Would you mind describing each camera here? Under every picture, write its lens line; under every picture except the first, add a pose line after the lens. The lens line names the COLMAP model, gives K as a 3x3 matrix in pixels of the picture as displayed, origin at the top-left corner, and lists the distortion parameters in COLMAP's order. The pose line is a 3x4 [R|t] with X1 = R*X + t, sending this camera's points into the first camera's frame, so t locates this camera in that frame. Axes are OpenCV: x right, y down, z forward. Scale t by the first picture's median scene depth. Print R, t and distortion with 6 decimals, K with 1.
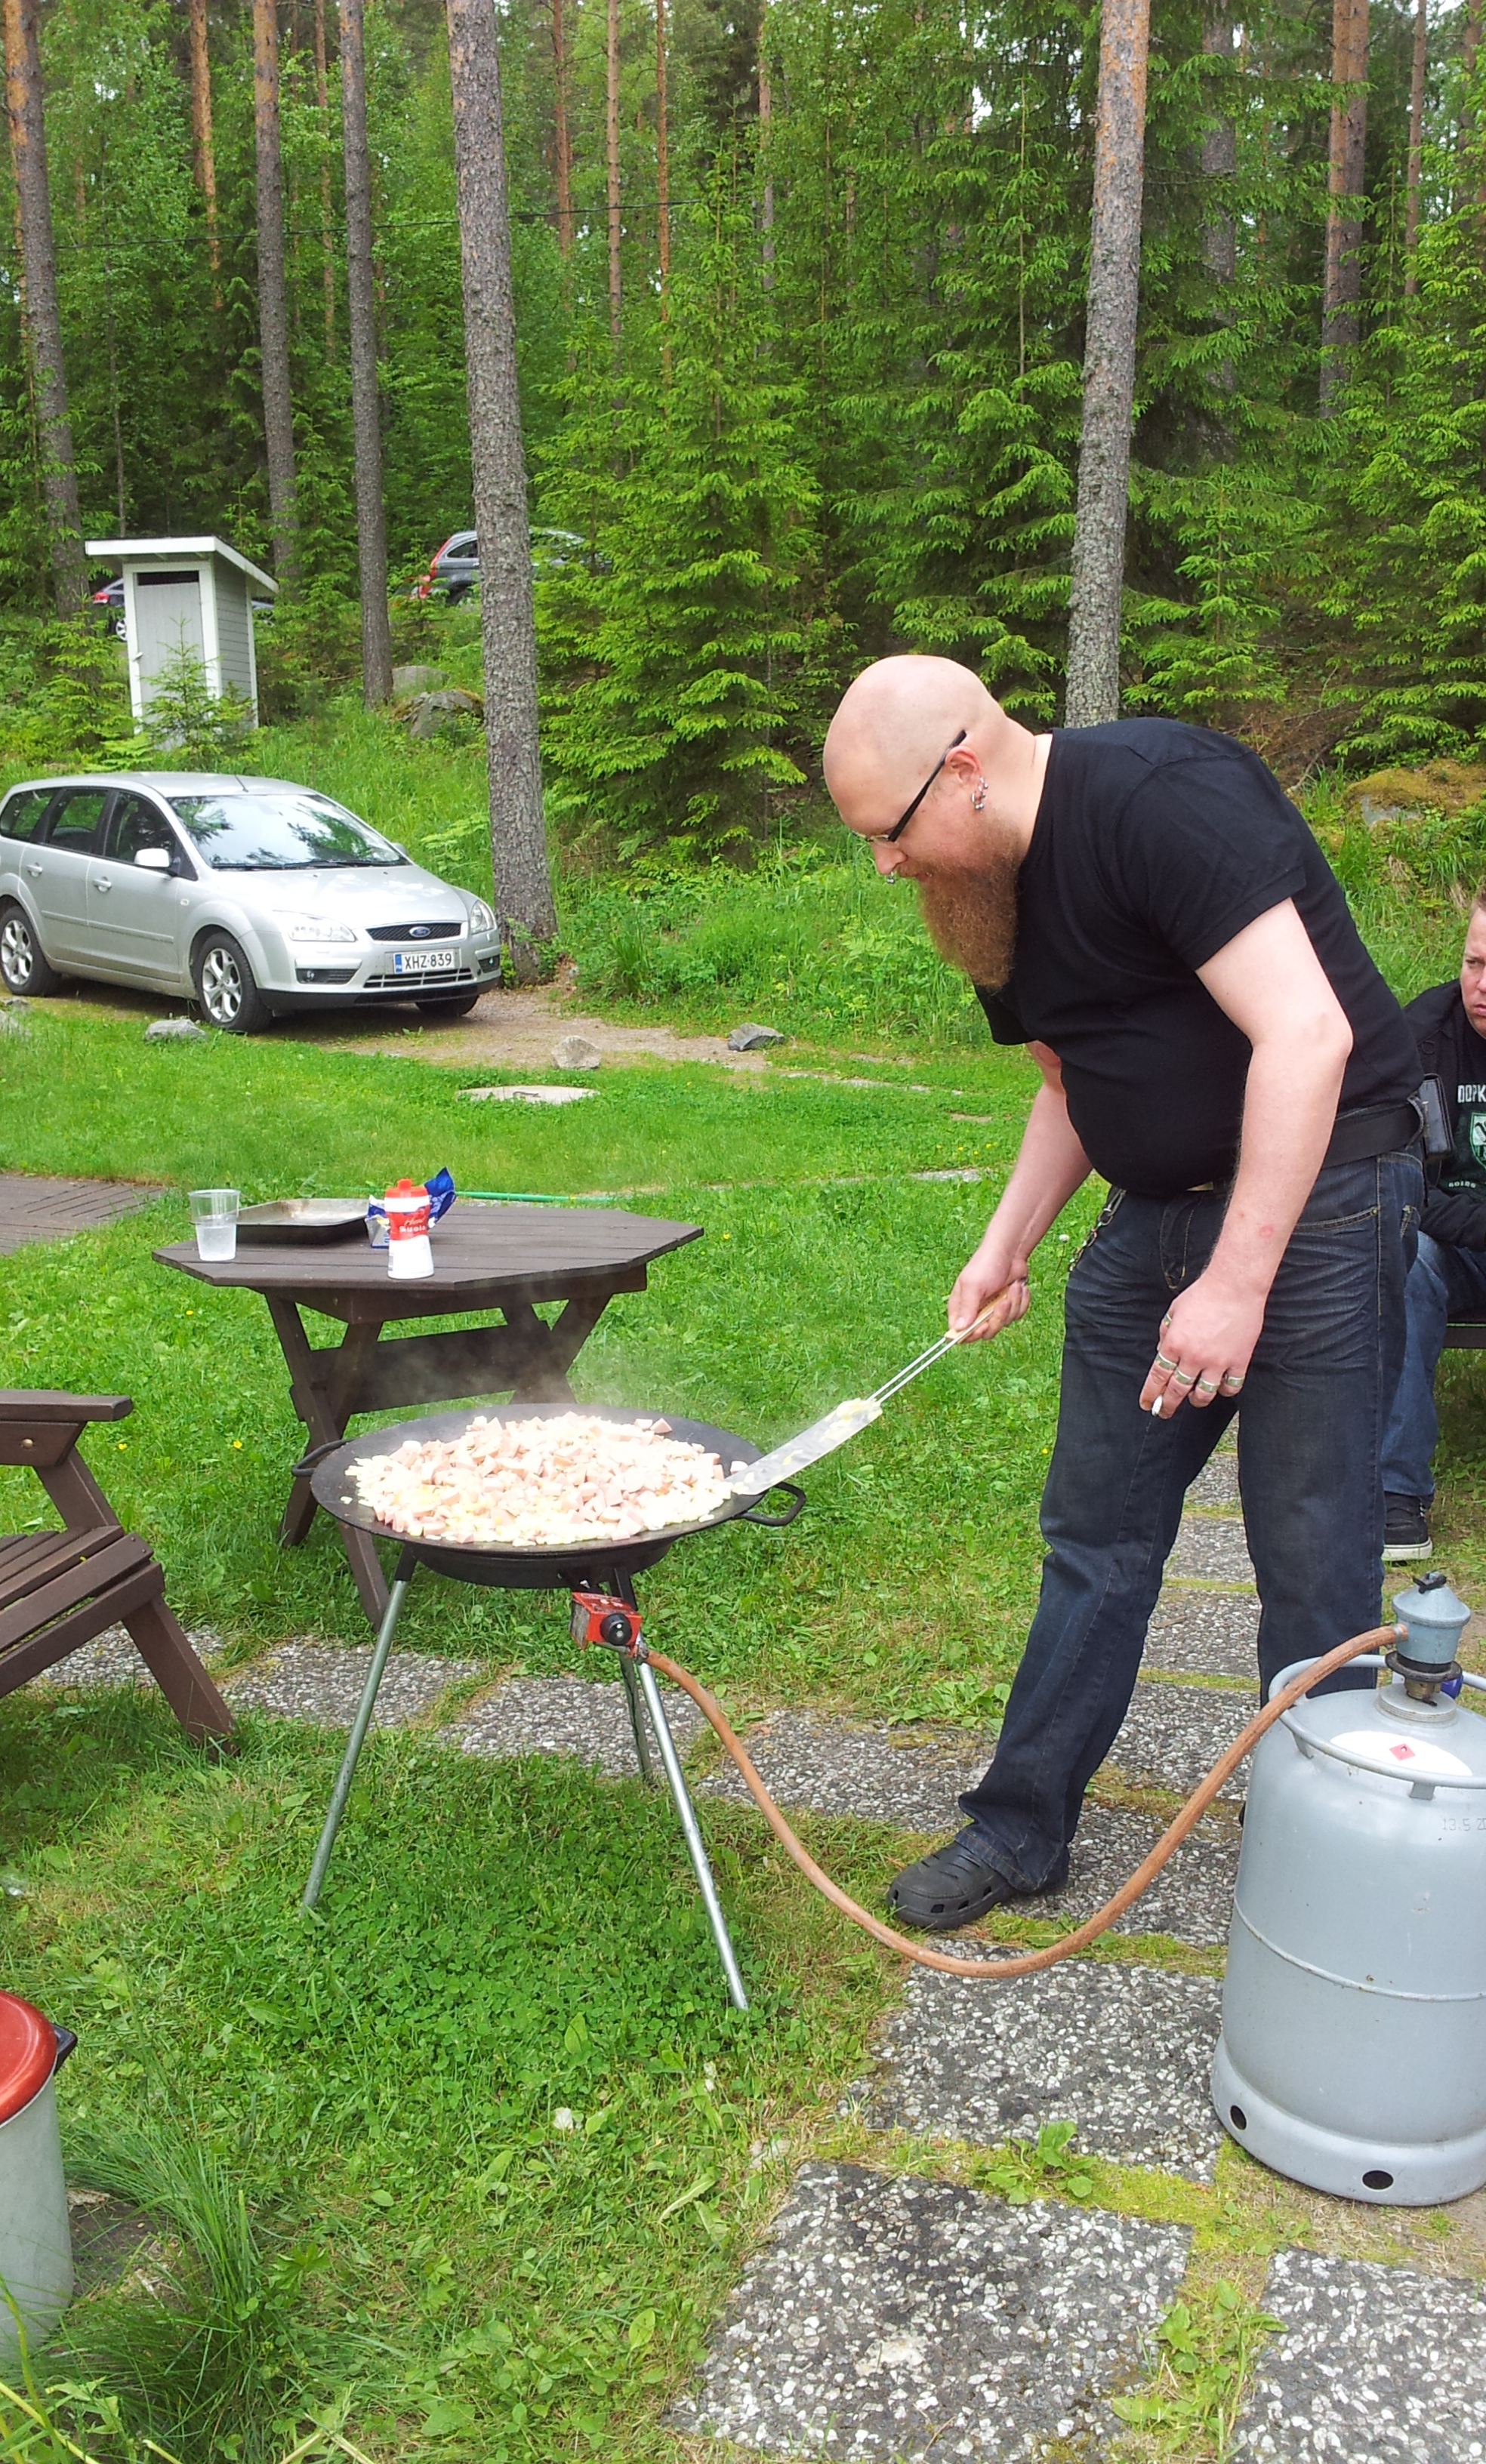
lens RADIAL K [[2254.9, 0, 743.1], [0, 2254.9, 1194.7], [0, 0, 1]] dist [0.003696, -0.132584]
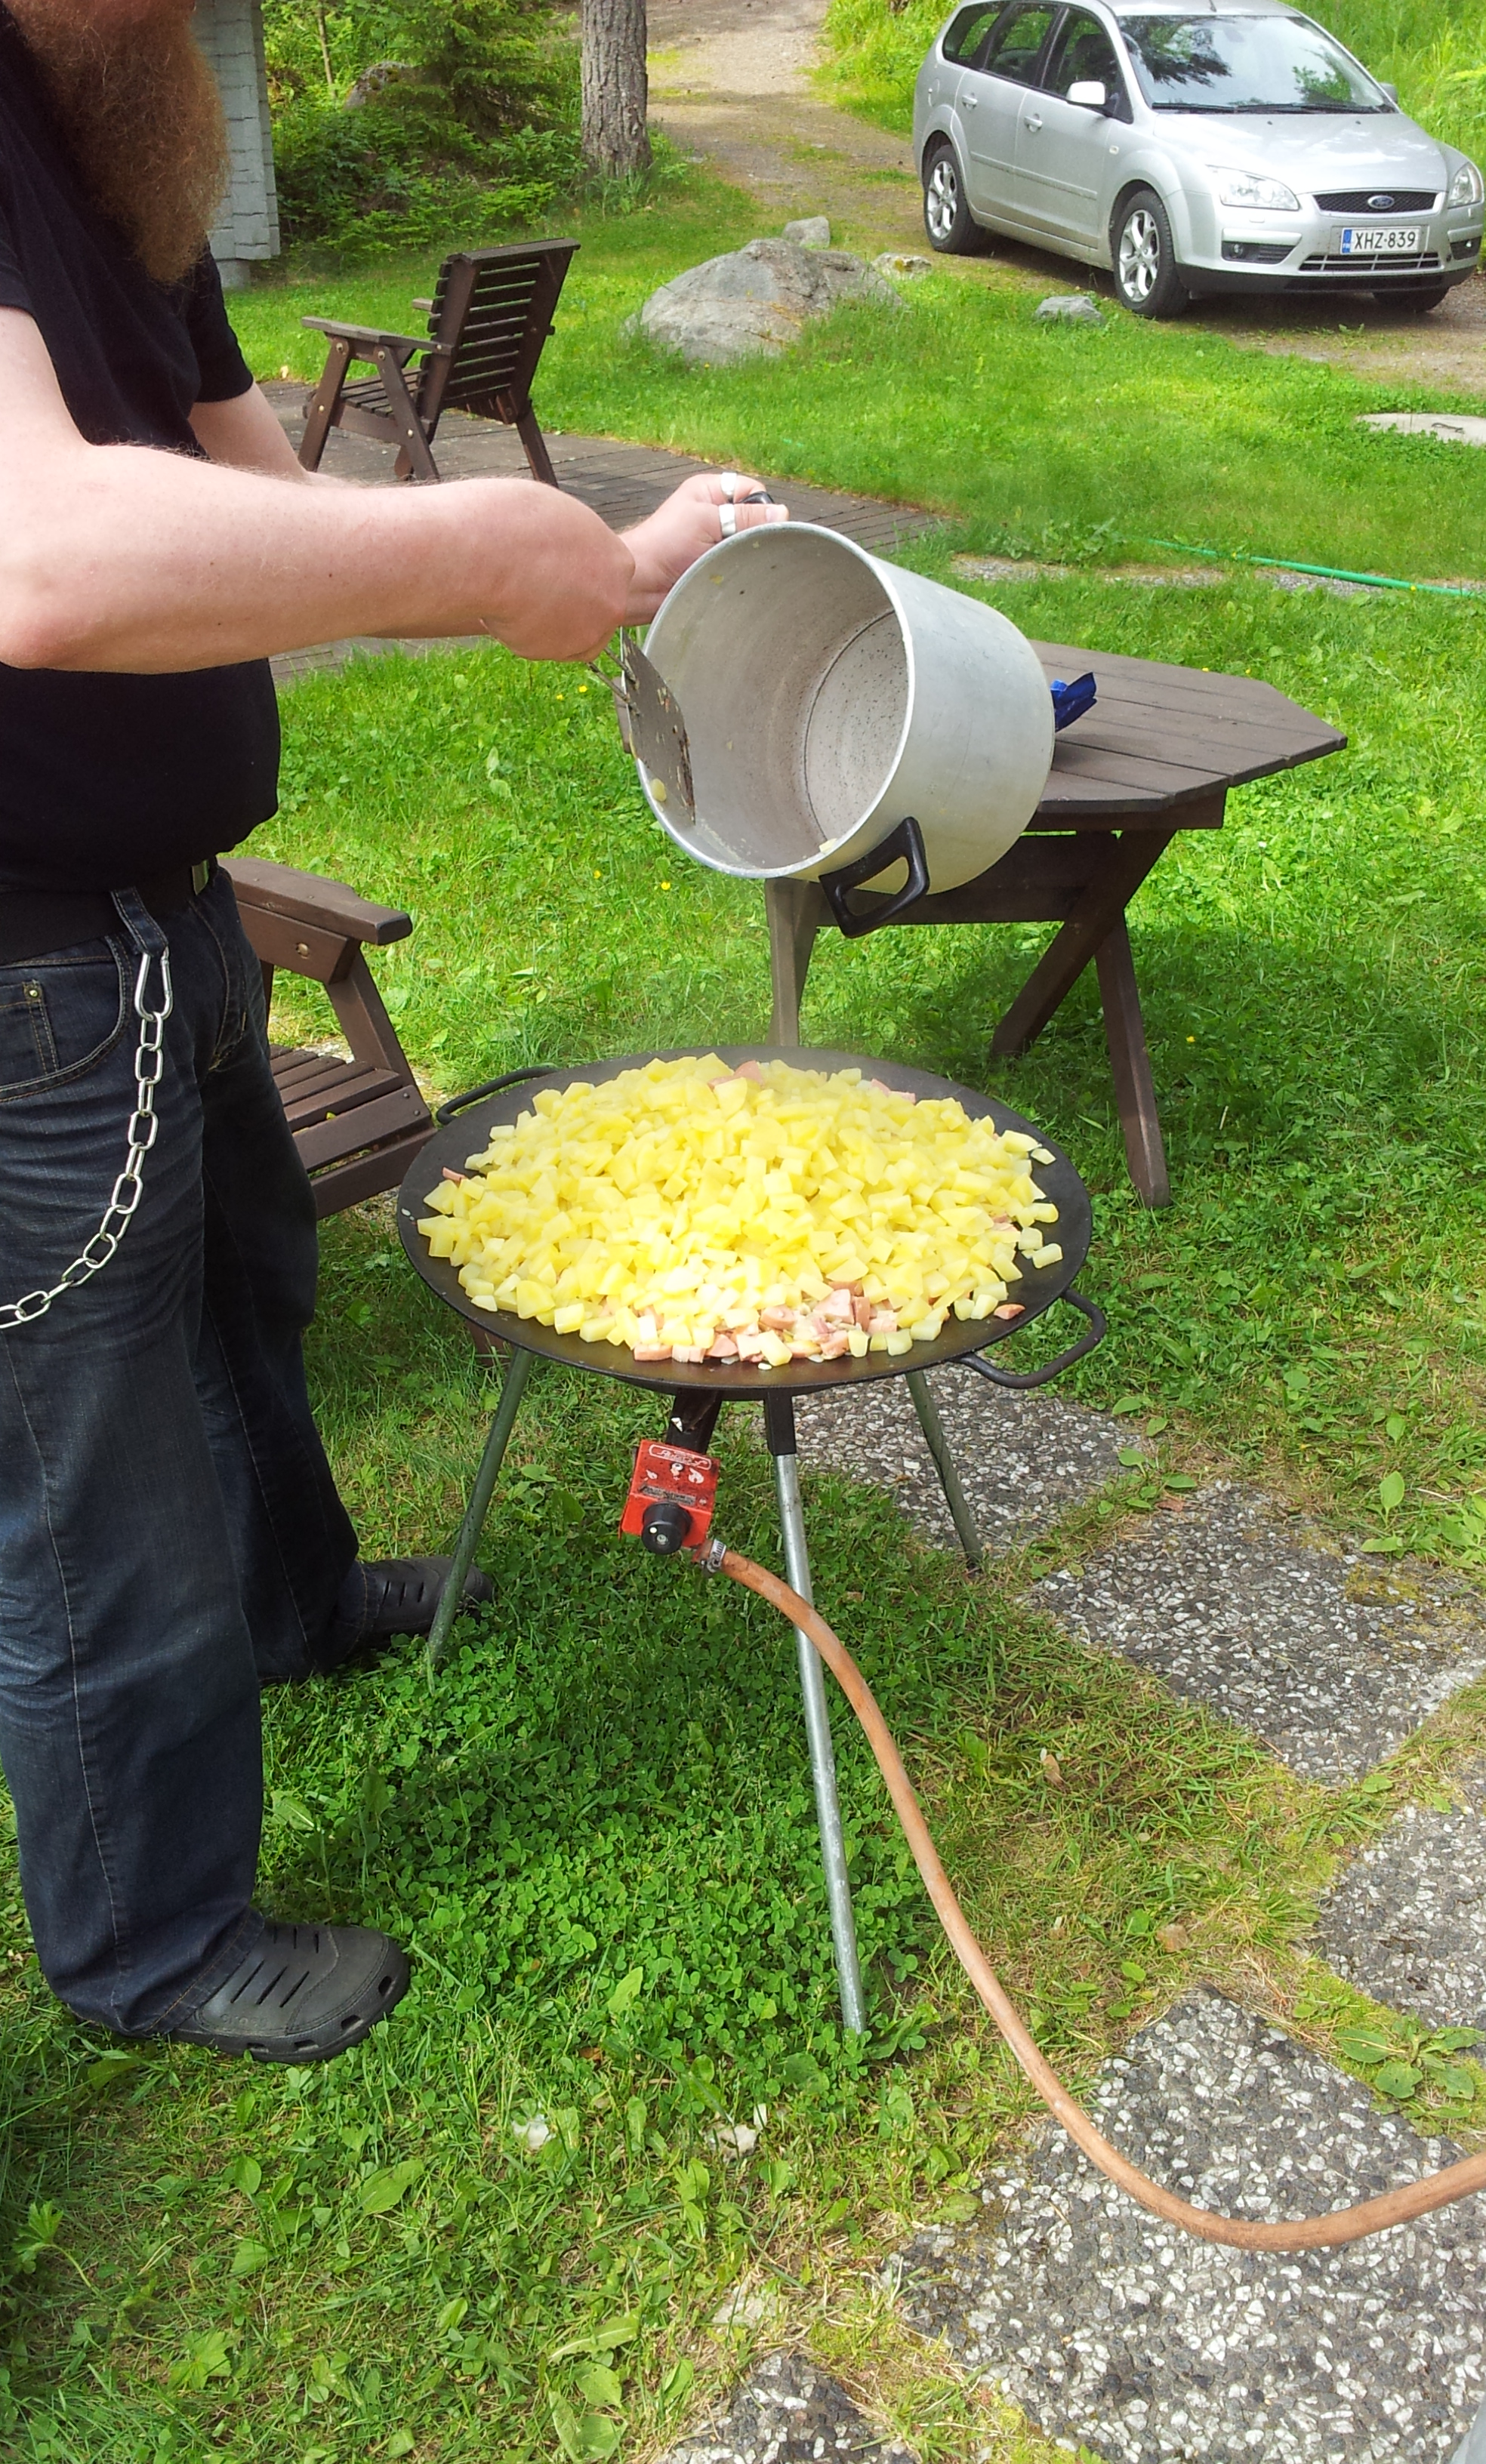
lens RADIAL K [[2260.3, 0, 741.8], [0, 2260.3, 1183.7], [0, 0, 1]] dist [0.002750, -0.121729]
pose [[0.895885, 0.213376, -0.389693, 0.043052], [-0.084150, 0.942740, 0.322738, -0.024034], [0.436244, -0.256344, 0.862542, 0.106989]]
